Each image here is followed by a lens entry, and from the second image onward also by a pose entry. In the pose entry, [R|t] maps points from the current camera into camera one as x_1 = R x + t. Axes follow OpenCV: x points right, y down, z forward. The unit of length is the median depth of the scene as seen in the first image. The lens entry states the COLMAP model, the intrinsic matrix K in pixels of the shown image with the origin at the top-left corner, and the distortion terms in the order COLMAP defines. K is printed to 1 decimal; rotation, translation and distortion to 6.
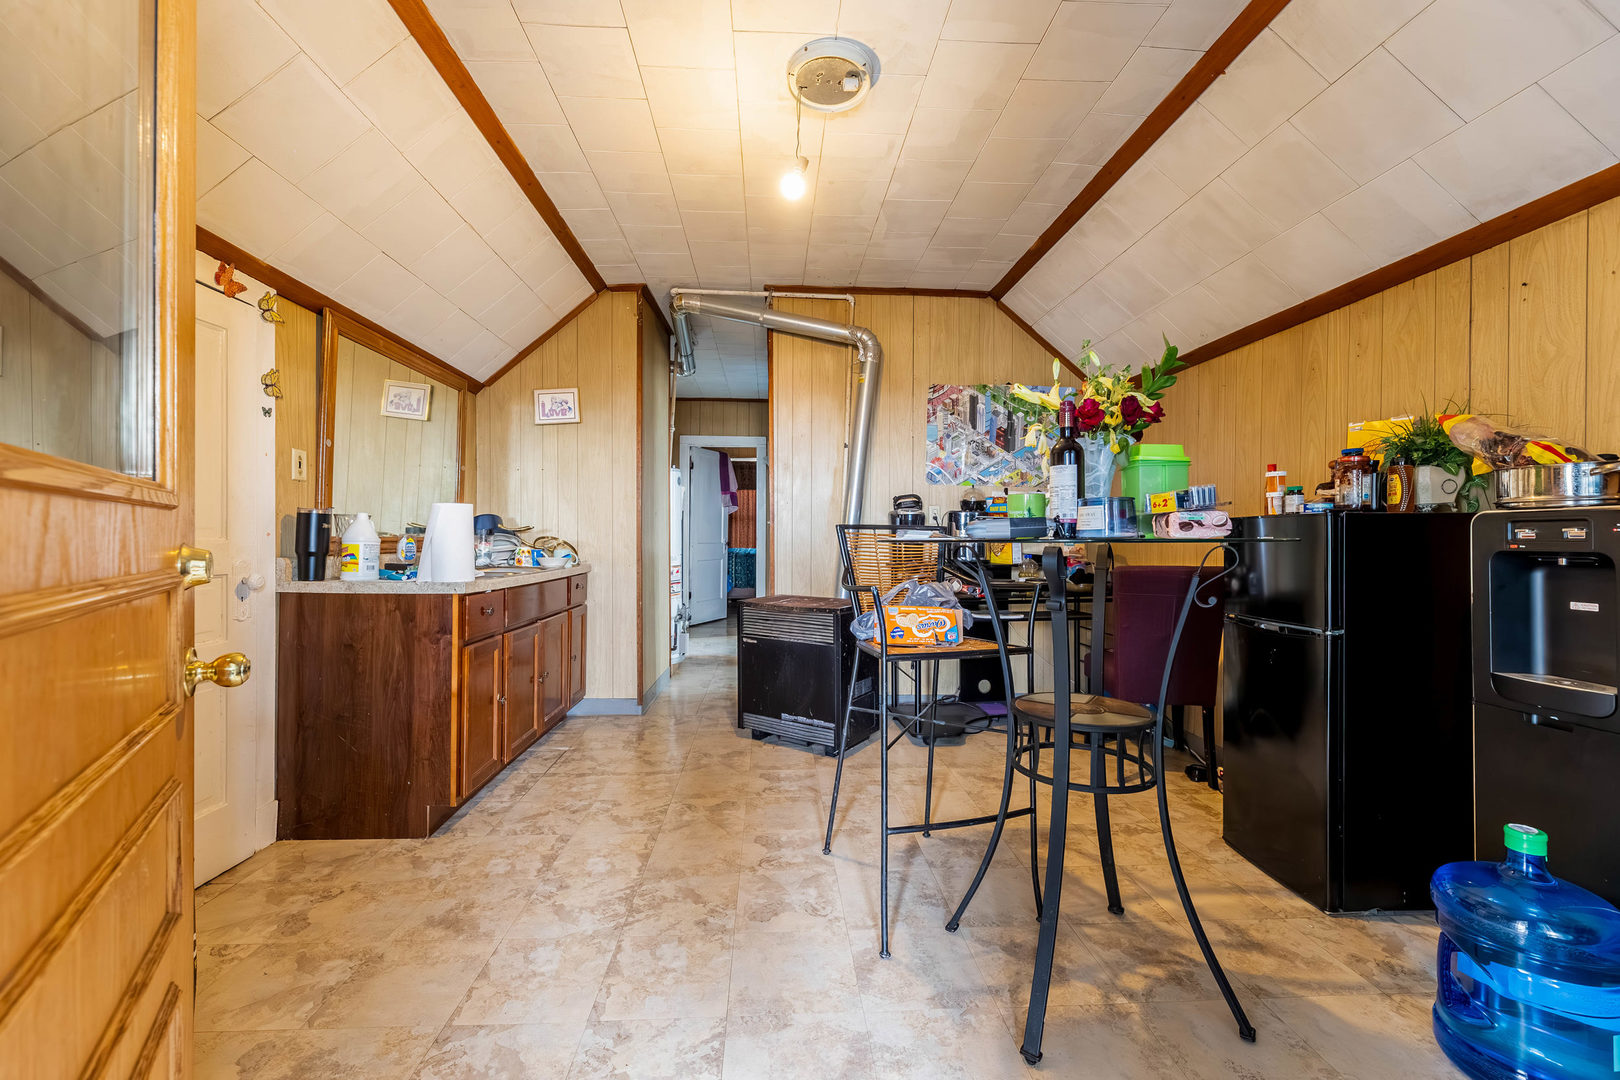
lens RADIAL K [[650.5, 0, 810.6], [0, 650.5, 535.2], [0, 0, 1]] dist [0.001444, -0.000018]
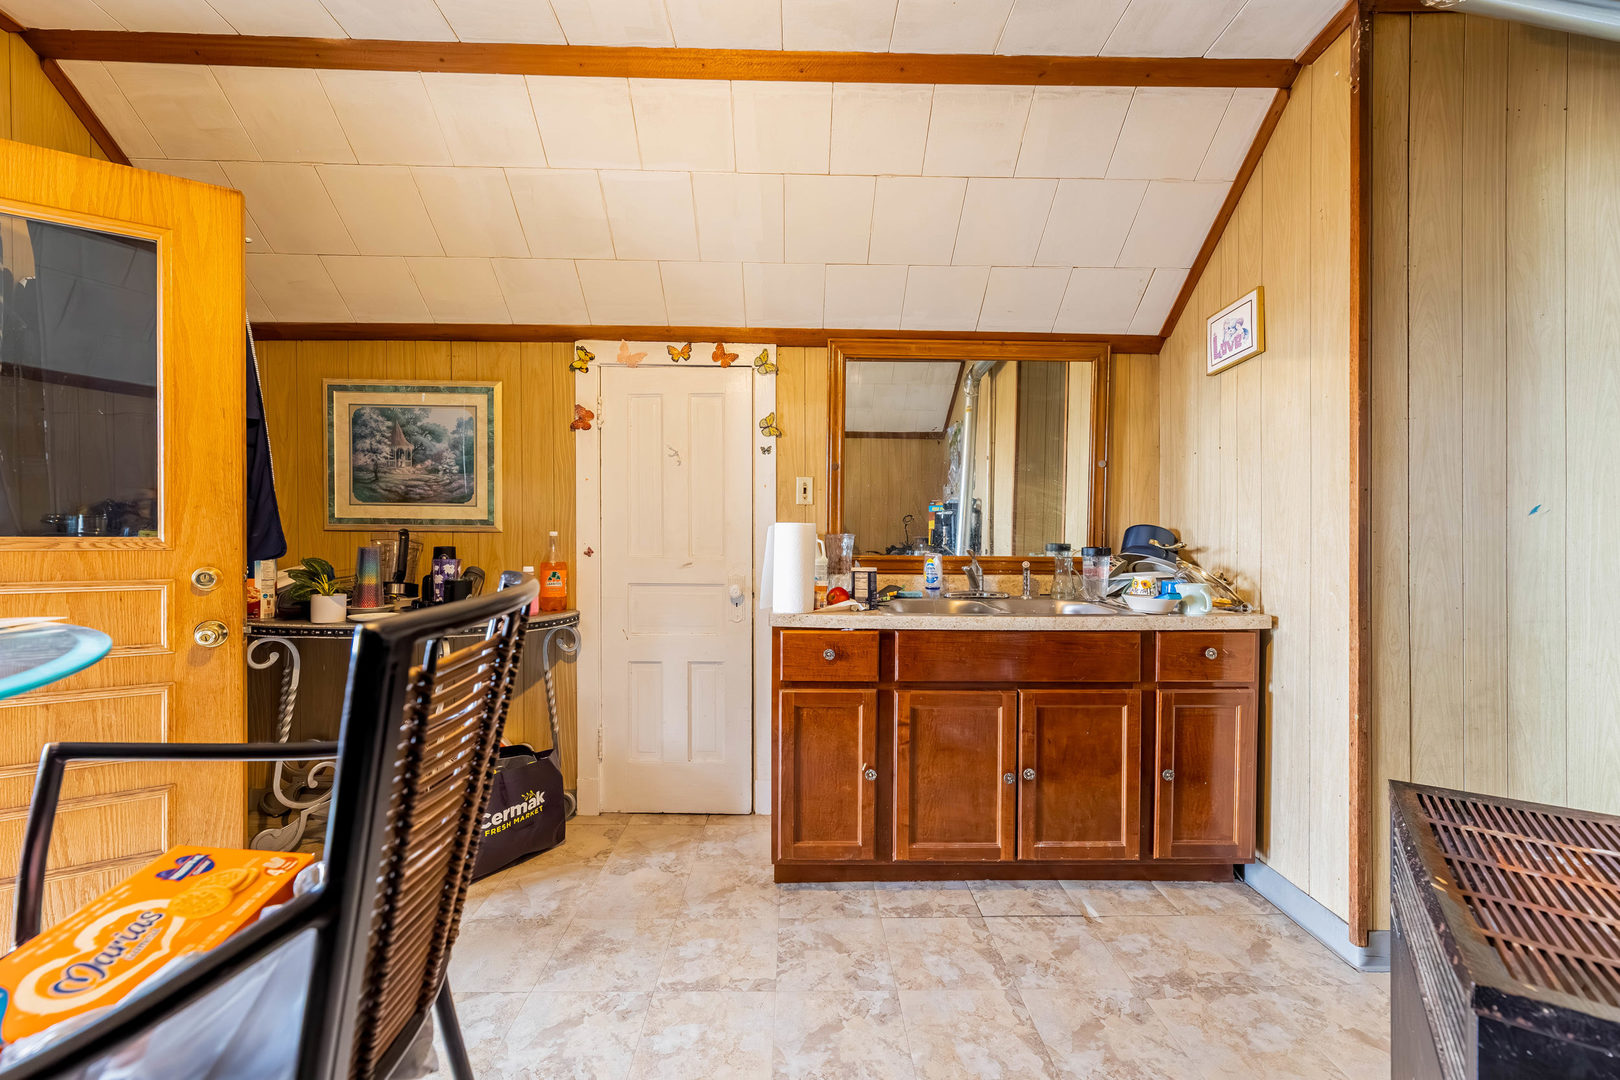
lens RADIAL K [[650.5, 0, 811.6], [0, 650.5, 540.8], [0, 0, 1]] dist [0.001444, -0.000018]
pose [[-0.038578, 0.001868, -0.999254, 0.313691], [-0.003193, 0.999993, 0.001992, -0.023527], [0.999250, 0.003267, -0.038572, 1.010729]]
